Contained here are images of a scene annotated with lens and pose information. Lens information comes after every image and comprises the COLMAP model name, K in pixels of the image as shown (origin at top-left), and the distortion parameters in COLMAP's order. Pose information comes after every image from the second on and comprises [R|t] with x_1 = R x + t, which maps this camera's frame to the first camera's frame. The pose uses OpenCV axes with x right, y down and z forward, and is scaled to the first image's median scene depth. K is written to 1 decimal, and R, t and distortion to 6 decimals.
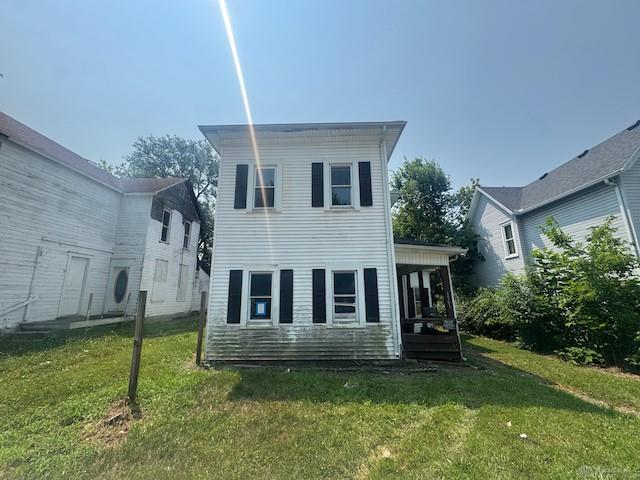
lens RADIAL K [[256.3, 0, 323.6], [0, 256.3, 241.4], [0, 0, 1]] dist [-0.003092, -0.000009]
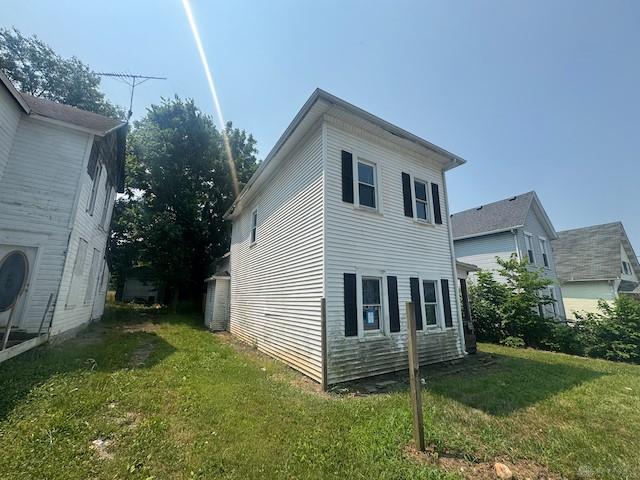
lens RADIAL K [[256.3, 0, 324.5], [0, 256.3, 241.4], [0, 0, 1]] dist [-0.003092, -0.000009]
pose [[0.840950, 0.128476, 0.525640, -0.912644], [-0.126247, 0.991181, -0.040286, 0.052572], [-0.526180, -0.032482, 0.849753, 0.330128]]
